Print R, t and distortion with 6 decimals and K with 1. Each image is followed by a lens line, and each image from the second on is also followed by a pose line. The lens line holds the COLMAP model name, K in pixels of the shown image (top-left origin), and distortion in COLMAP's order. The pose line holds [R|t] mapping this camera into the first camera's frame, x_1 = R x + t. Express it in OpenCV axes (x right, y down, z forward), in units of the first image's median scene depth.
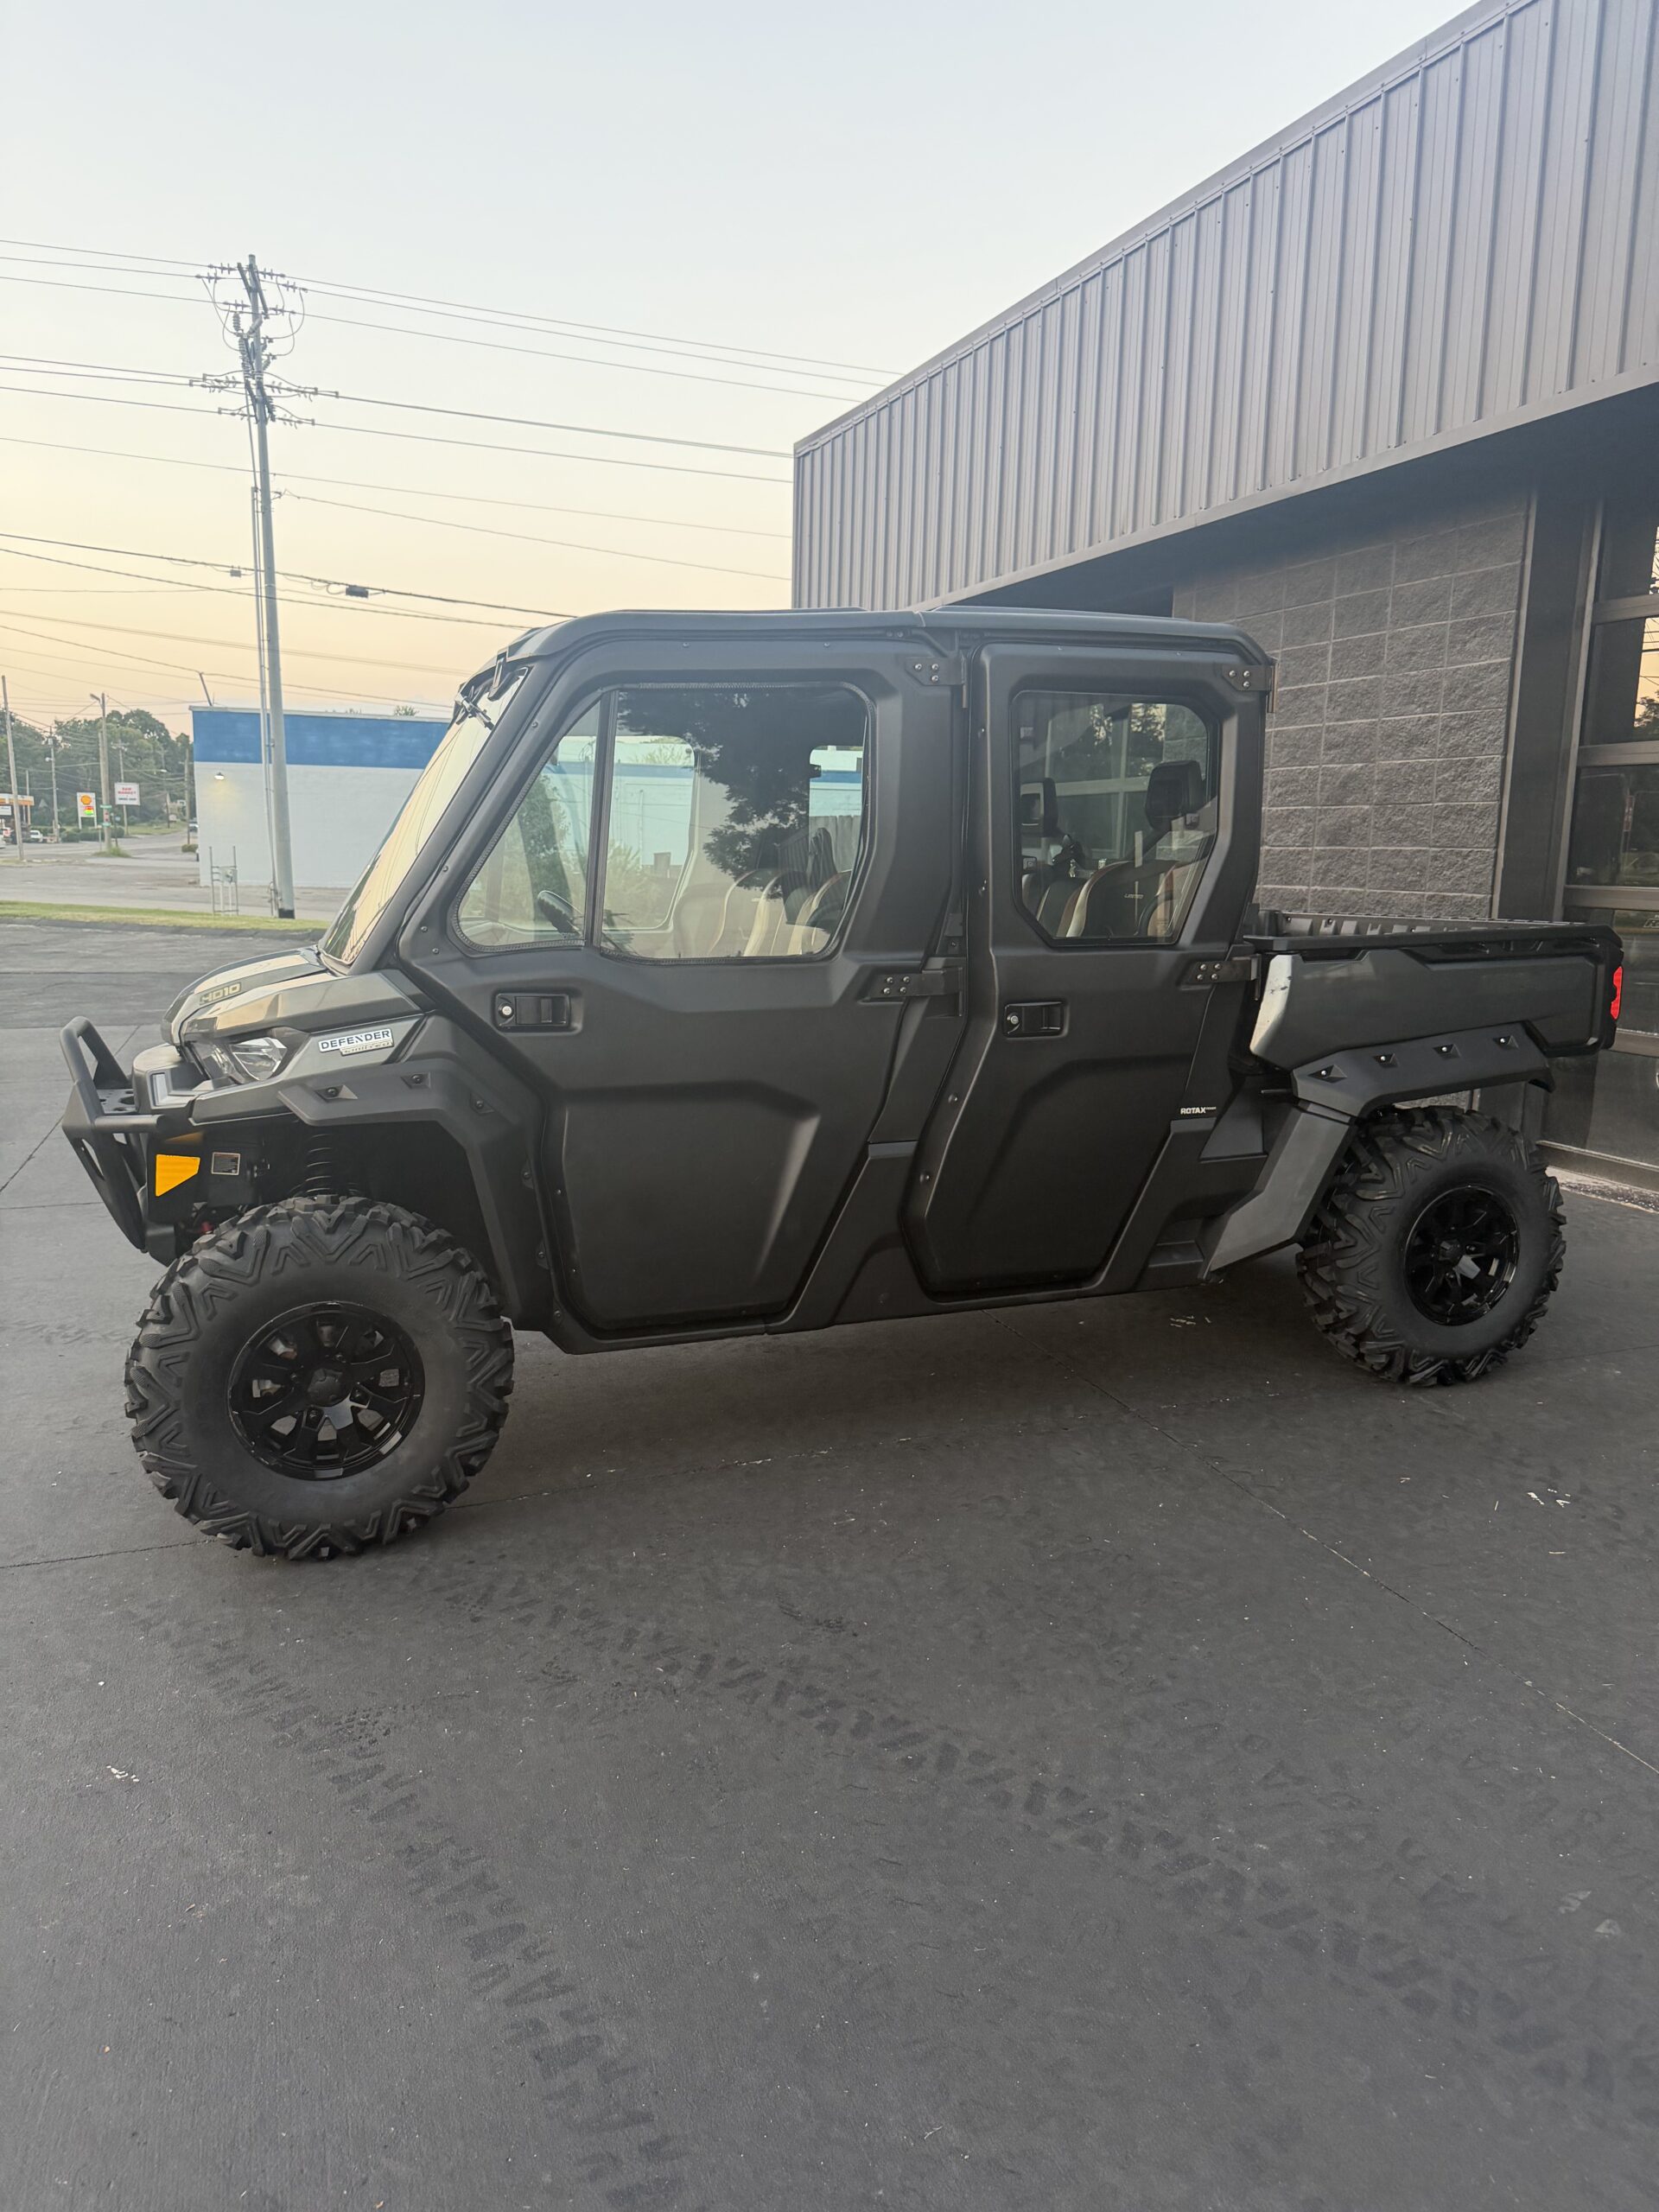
lens RADIAL K [[1563.6, 0, 854.3], [0, 1563.6, 1107.7], [0, 0, 1]] dist [0.011655, -0.021967]
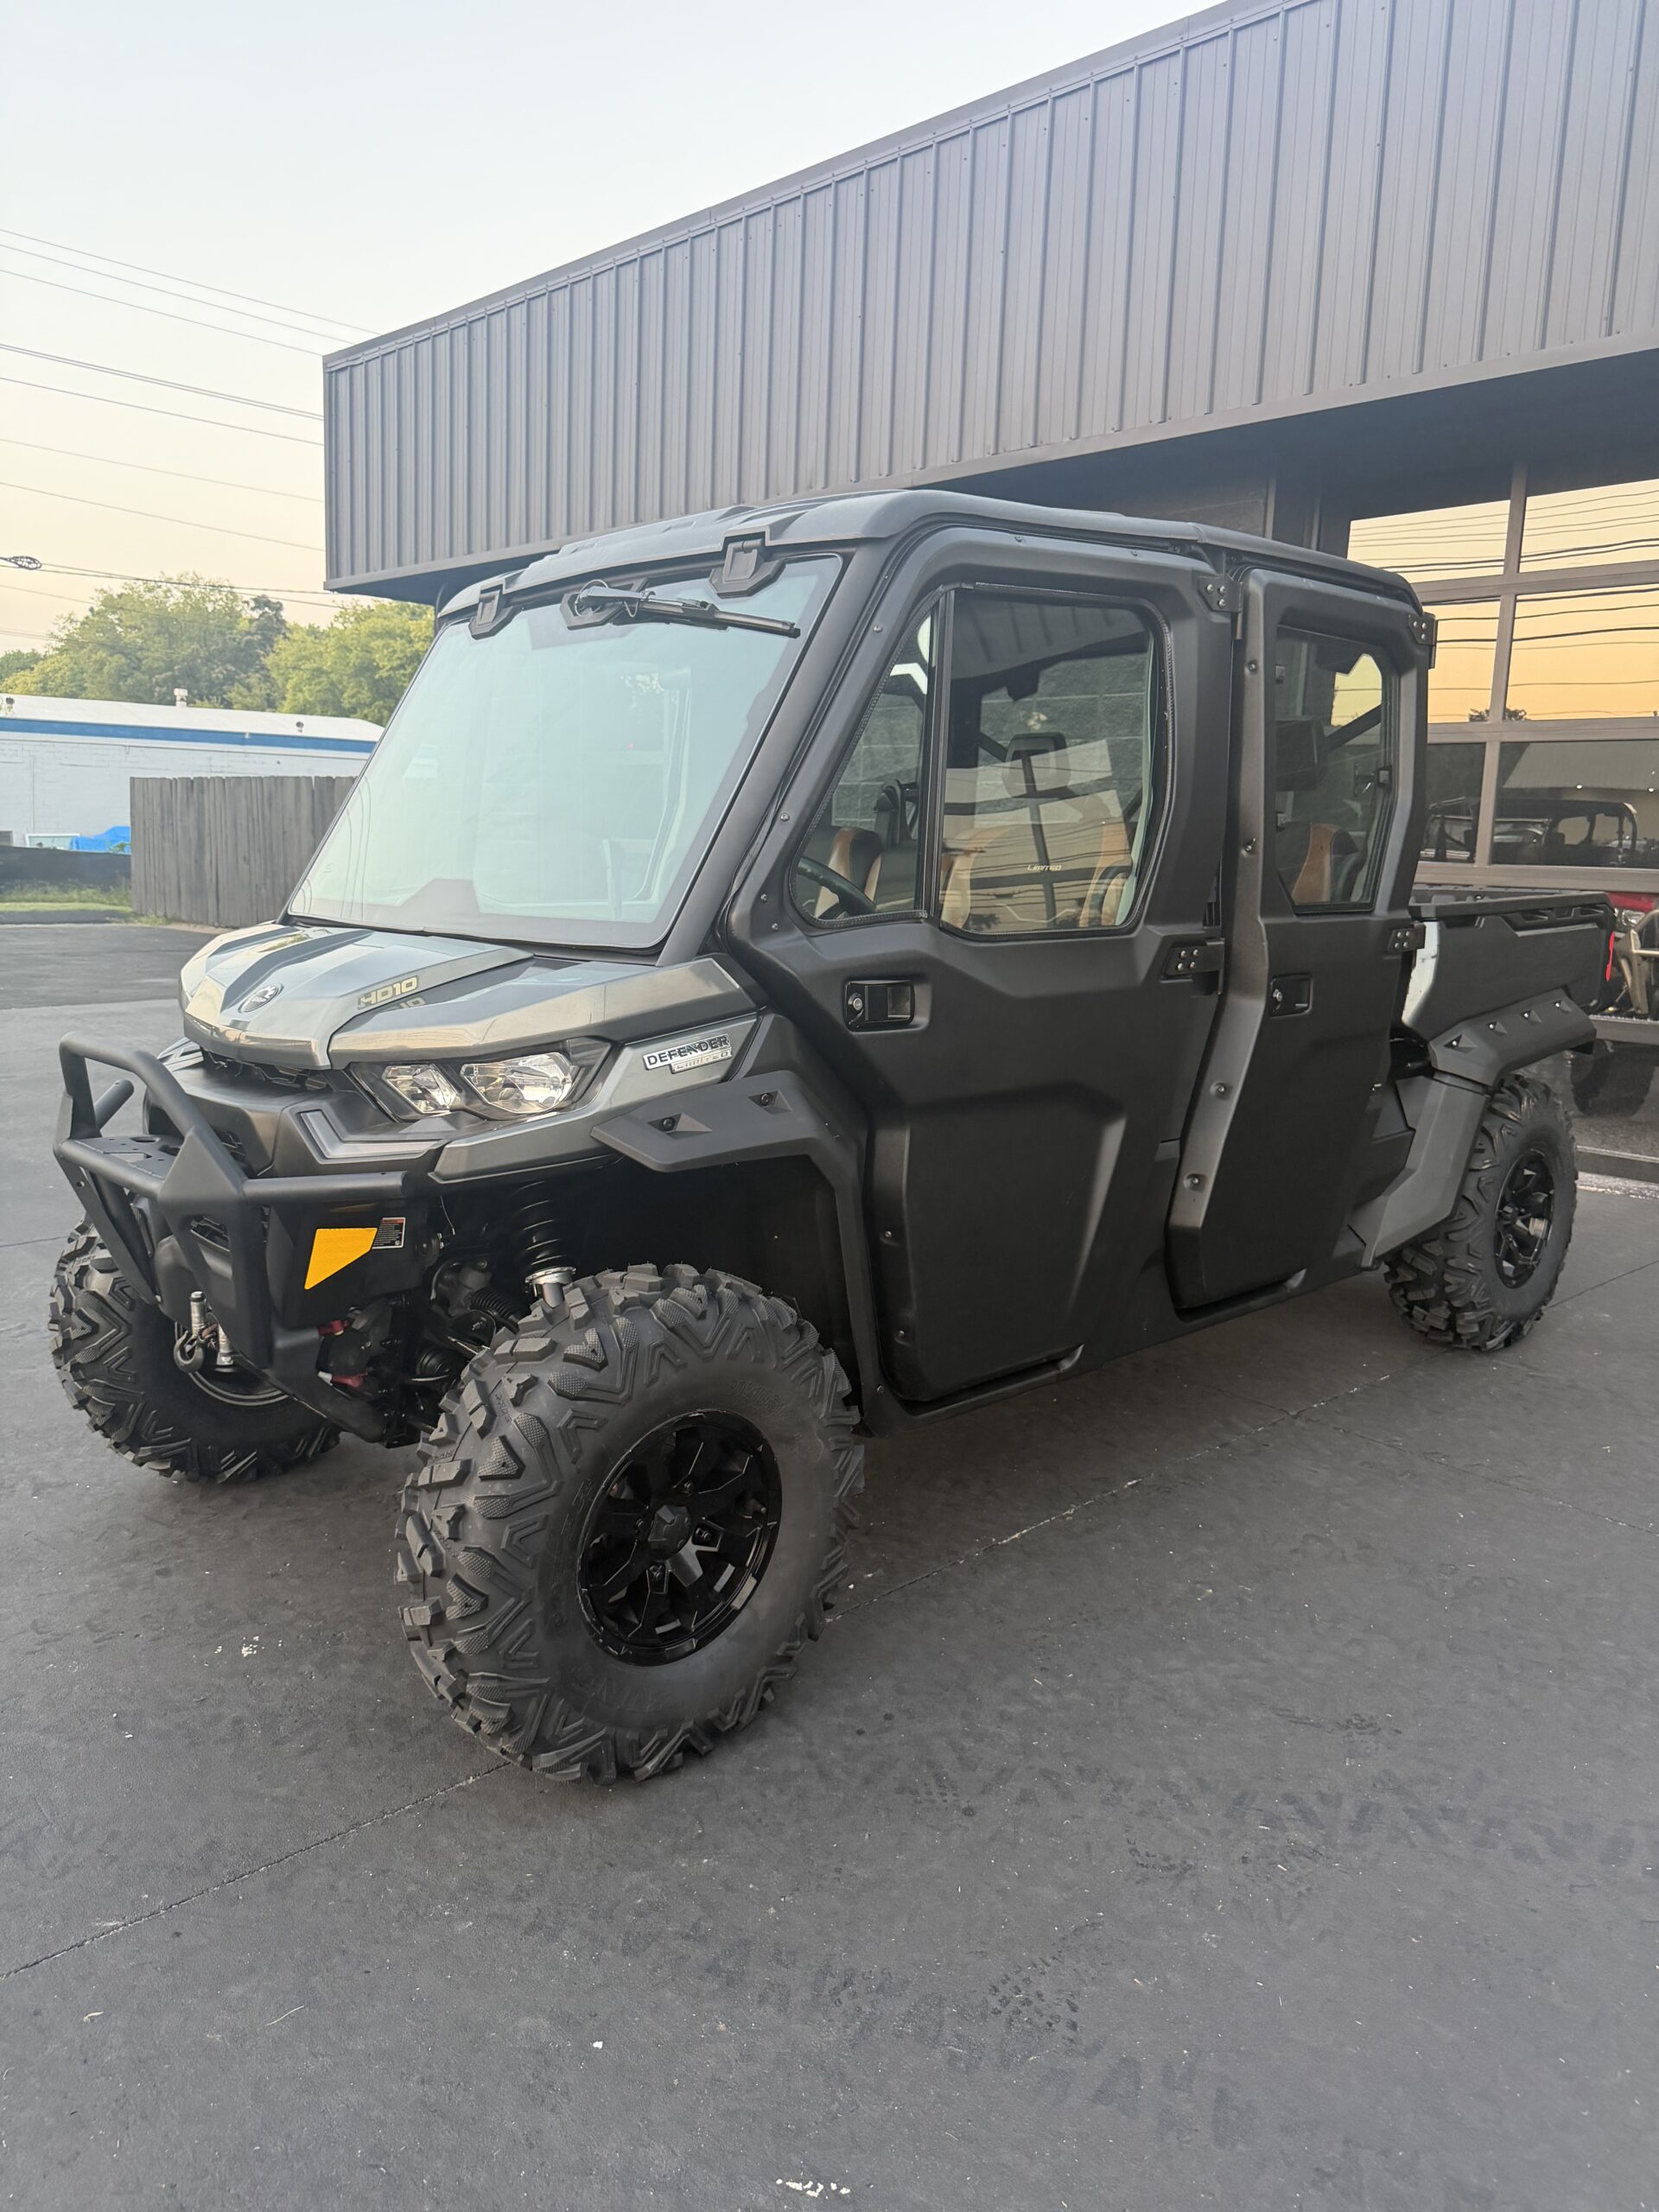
lens RADIAL K [[1563.6, 0, 826.9], [0, 1563.6, 1094.2], [0, 0, 1]] dist [0.011655, -0.021967]
pose [[0.923714, -0.050547, 0.379732, -0.247959], [0.048333, 0.998713, 0.015369, -0.014070], [-0.380021, 0.004157, 0.924969, 0.141908]]
